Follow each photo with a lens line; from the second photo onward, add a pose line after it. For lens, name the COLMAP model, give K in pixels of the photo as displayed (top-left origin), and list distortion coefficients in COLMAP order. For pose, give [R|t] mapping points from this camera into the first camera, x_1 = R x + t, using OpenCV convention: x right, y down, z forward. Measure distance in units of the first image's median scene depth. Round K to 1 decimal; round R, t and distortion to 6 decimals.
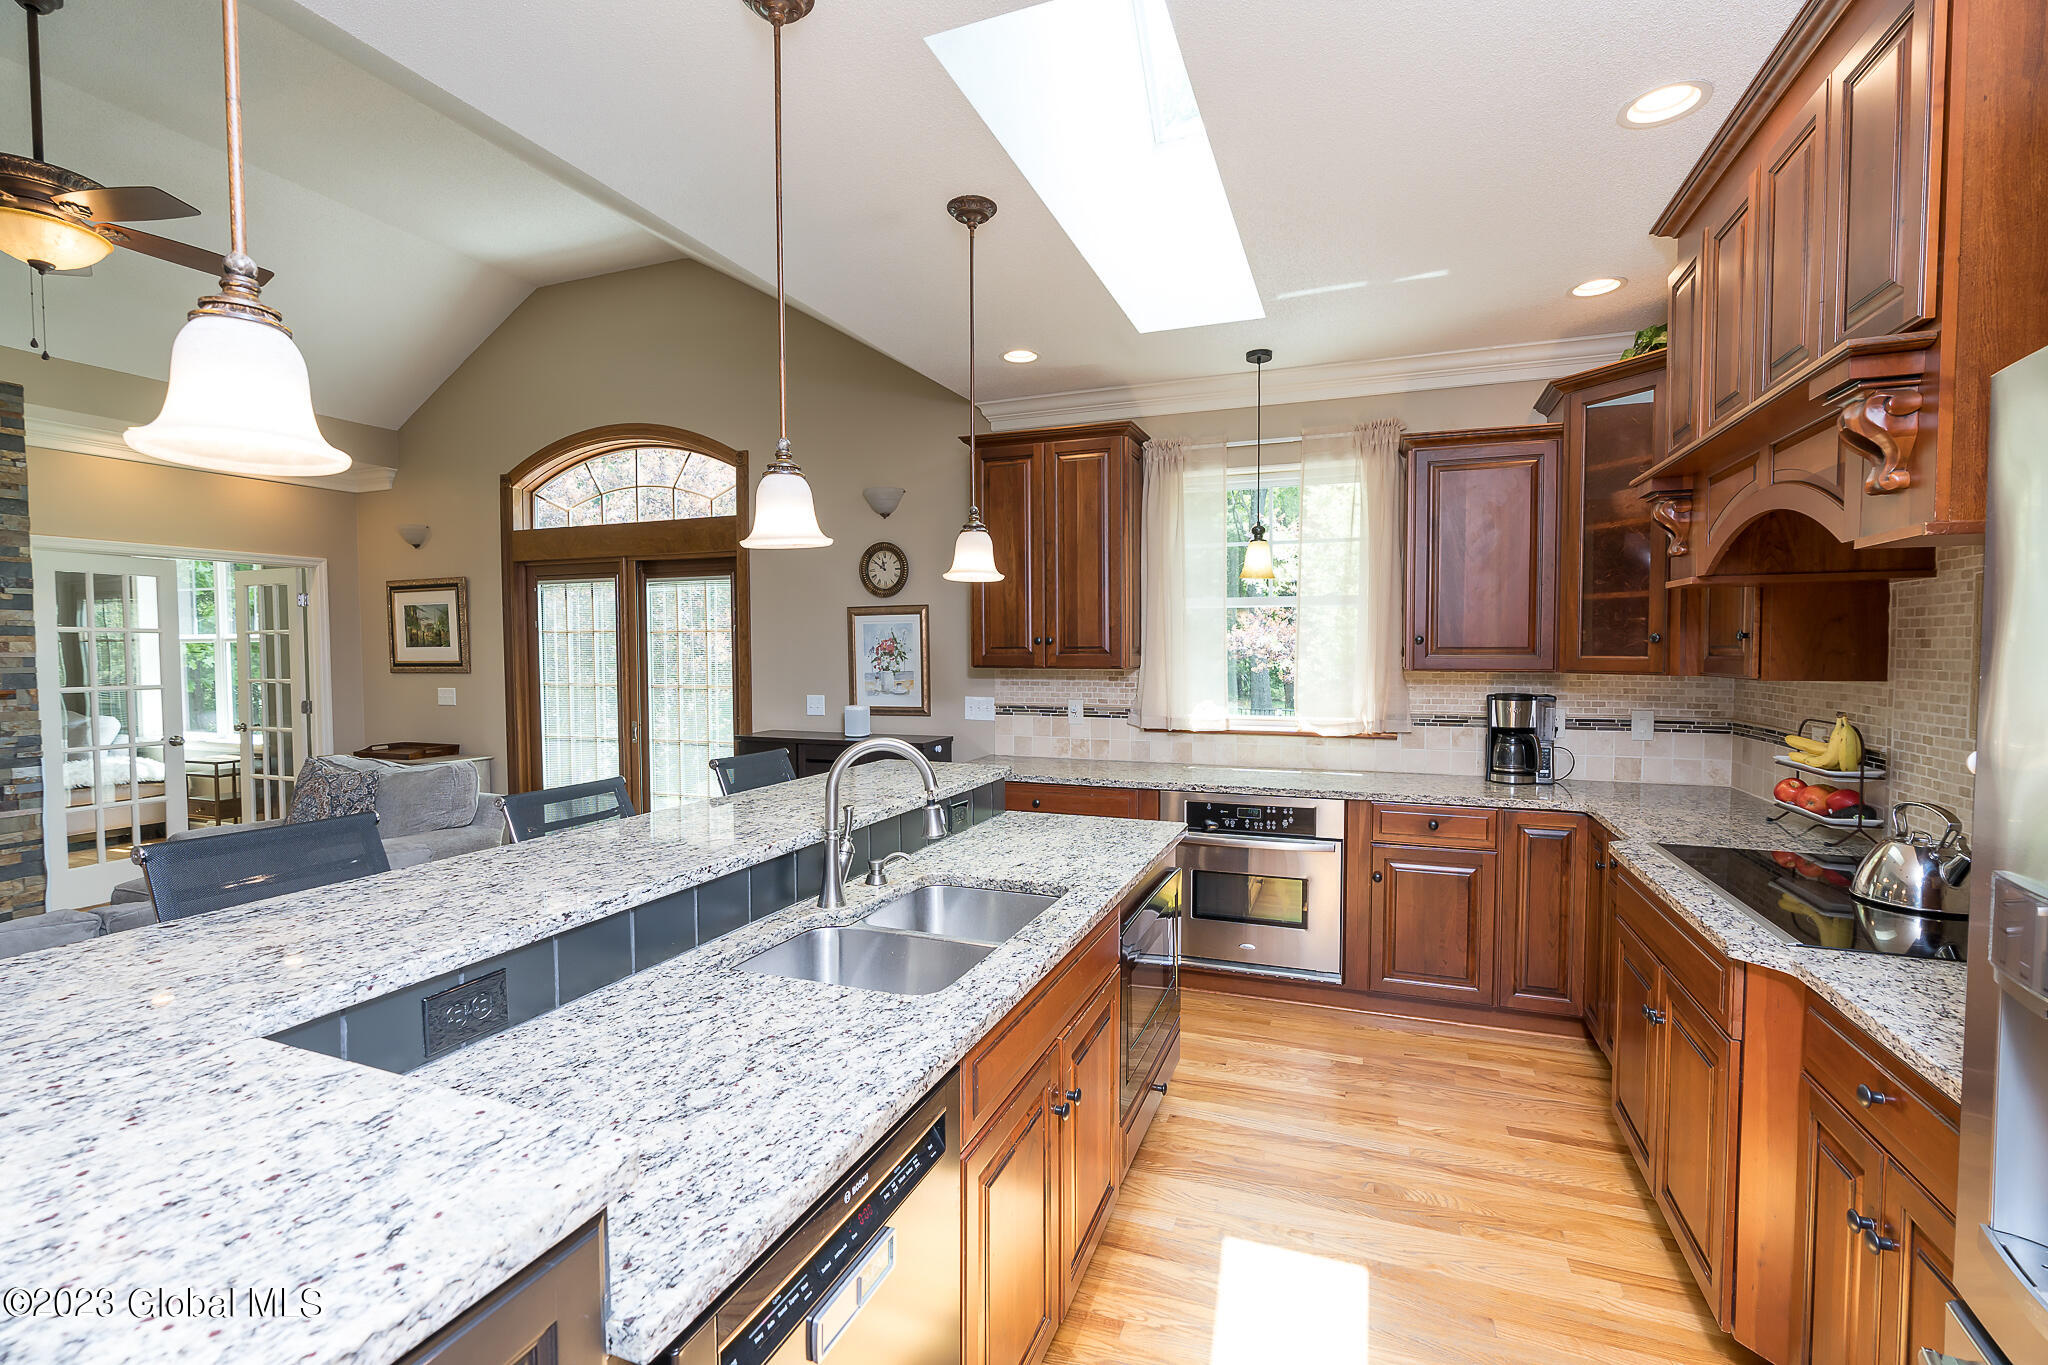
lens RADIAL K [[914.4, 0, 1017.7], [0, 914.4, 686.6], [0, 0, 1]] dist [-0.017091, 0.006599]
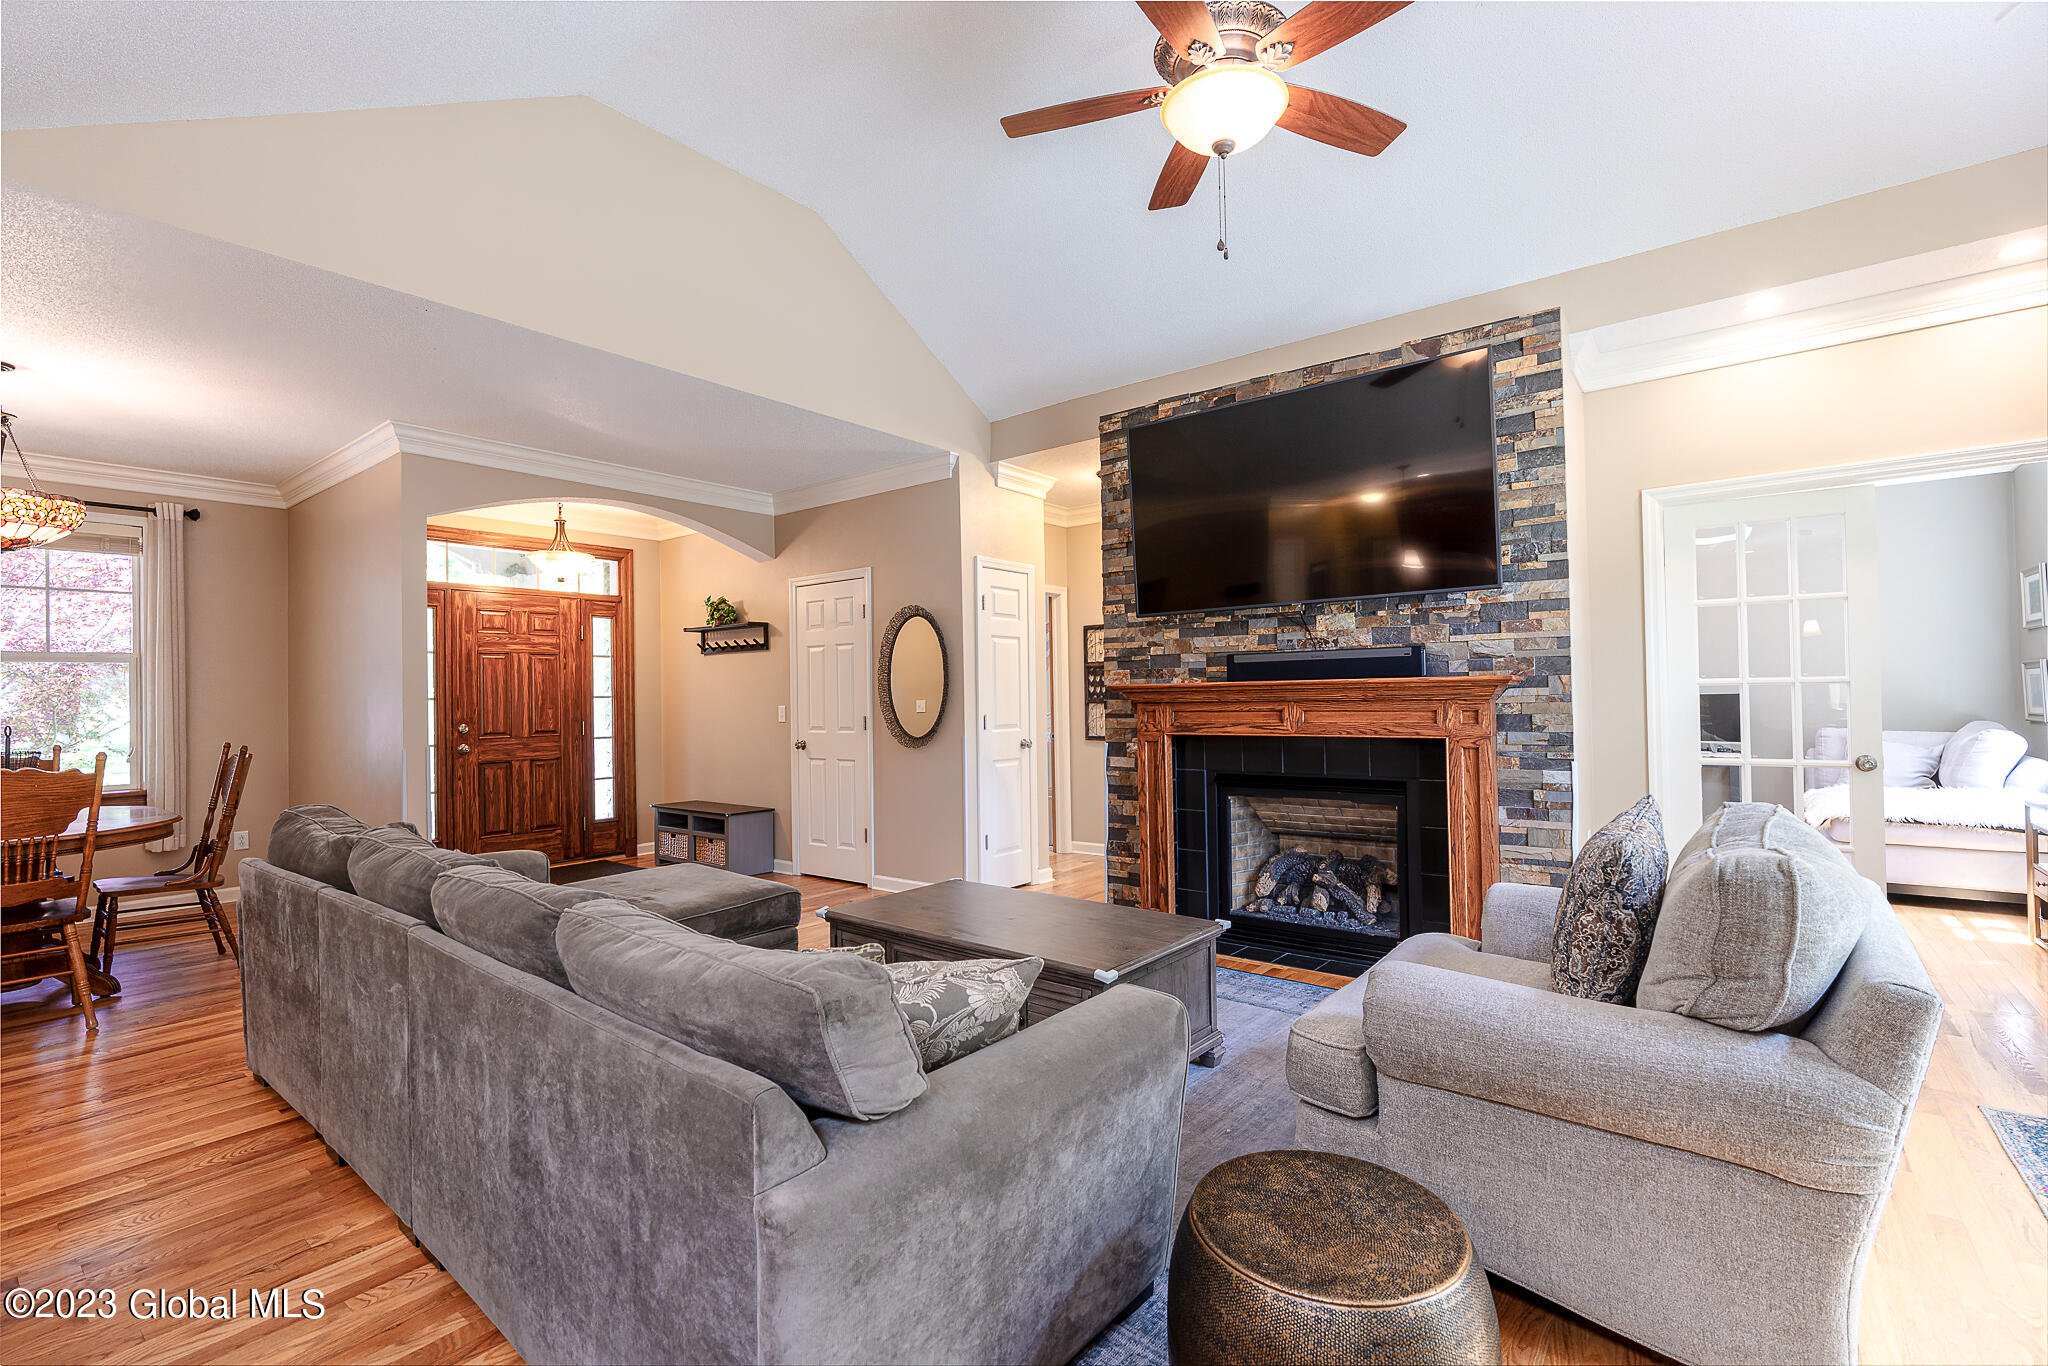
lens RADIAL K [[914.4, 0, 1036.2], [0, 914.4, 681.5], [0, 0, 1]] dist [-0.017091, 0.006599]
pose [[-0.283496, -0.007650, -0.958943, -0.132193], [-0.020931, 0.999779, -0.001788, 0.014897], [0.958745, 0.019565, -0.283594, 0.590851]]
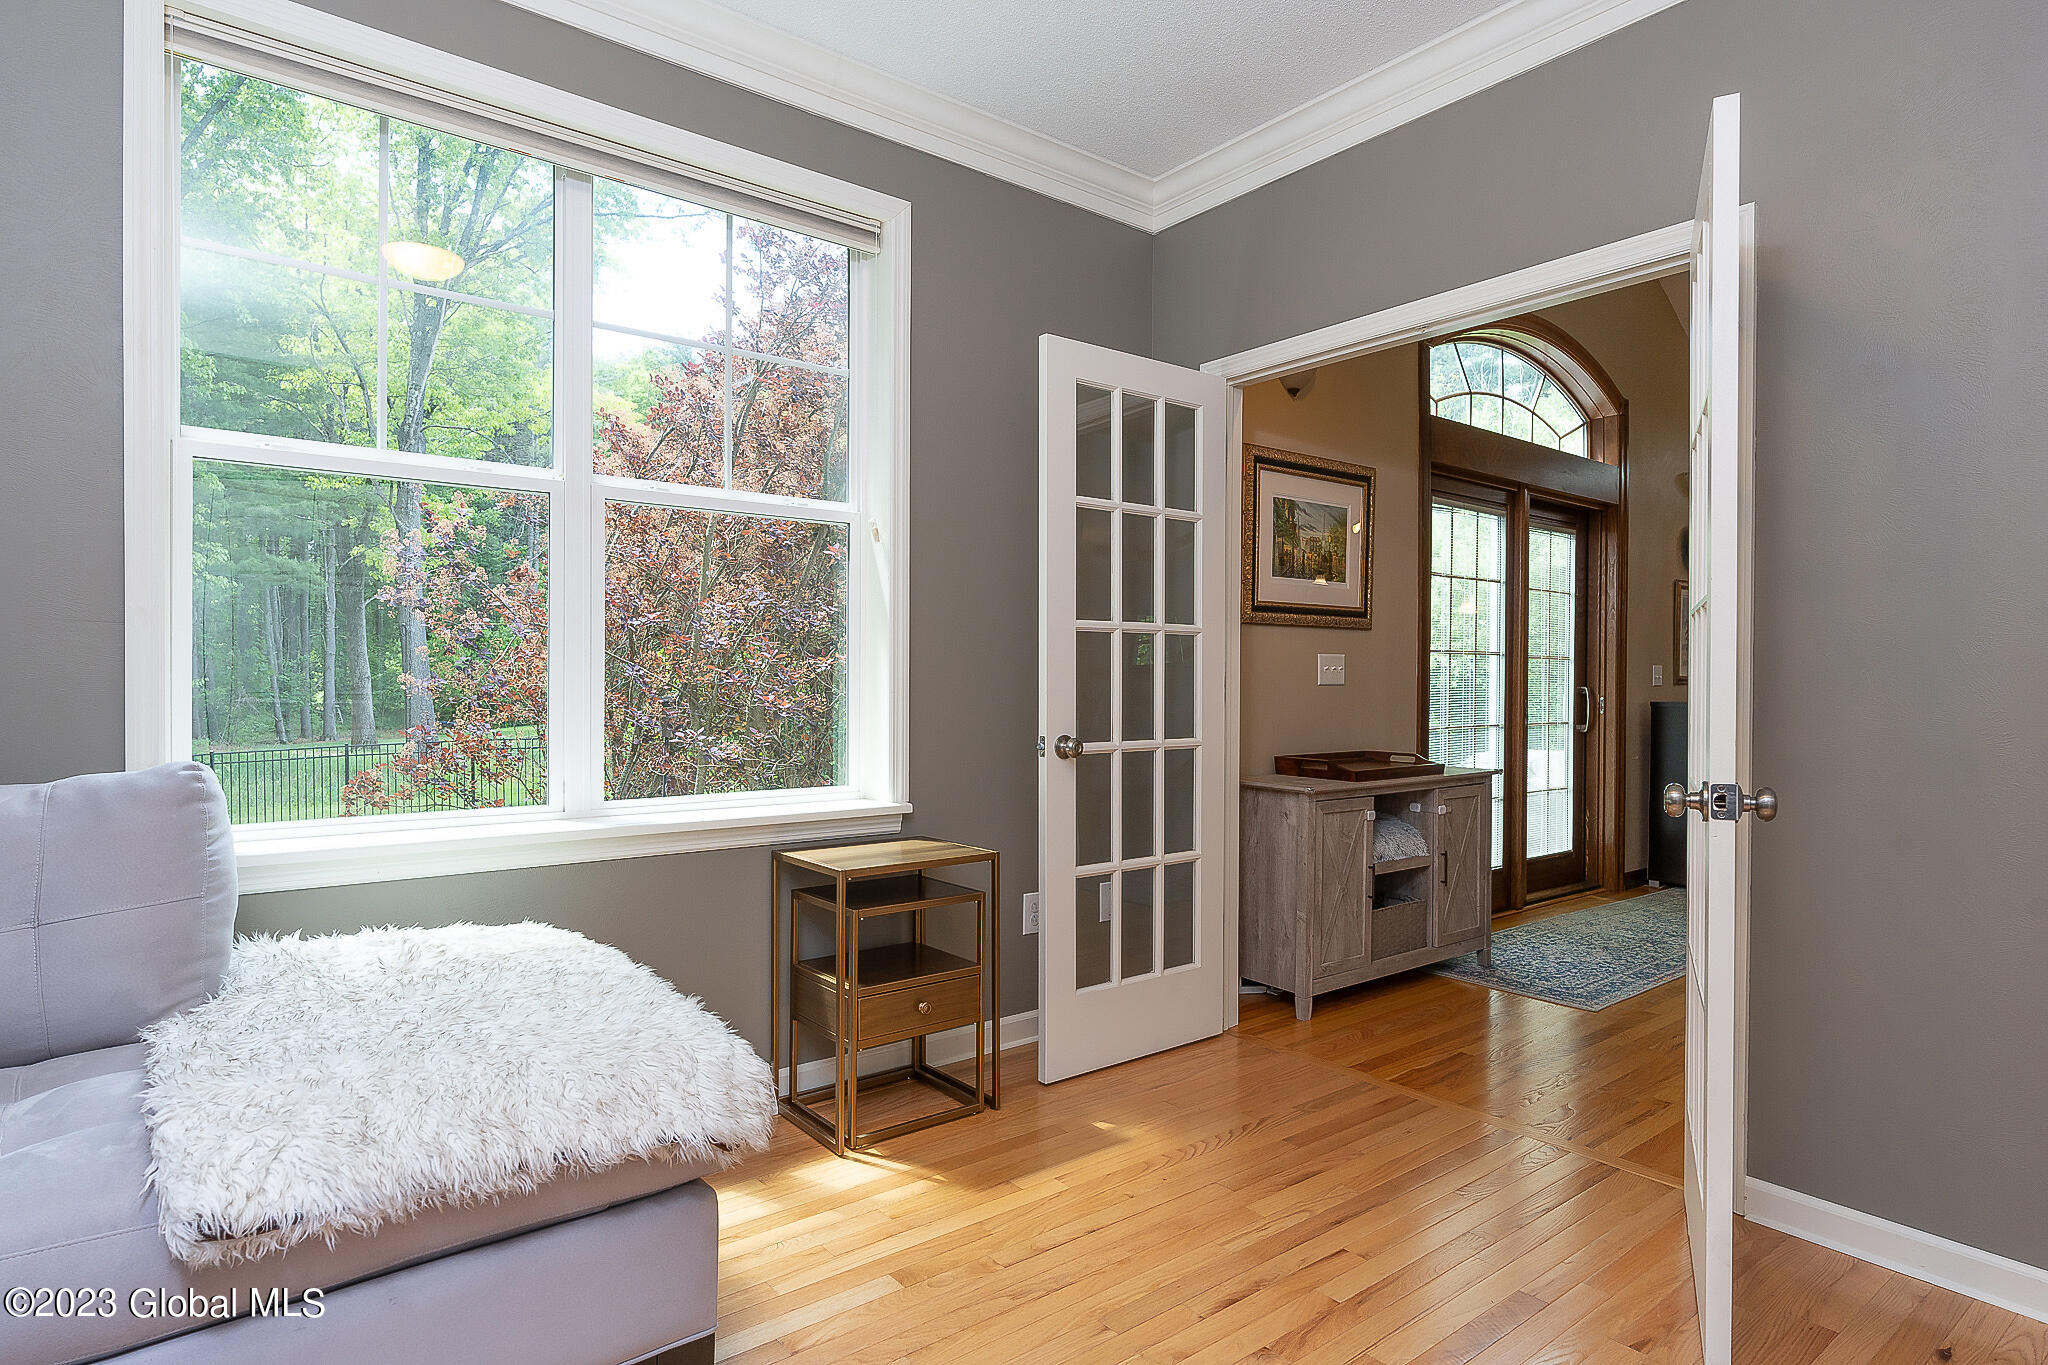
lens RADIAL K [[1080.6, 0, 1015.3], [0, 1080.6, 693.1], [0, 0, 1]] dist [-0.004336, 0.002735]
pose [[0.514842, -0.004930, 0.857271, -1.426764], [0.025724, 0.999622, -0.009700, 0.030554], [-0.856899, 0.027046, 0.514774, 0.887072]]
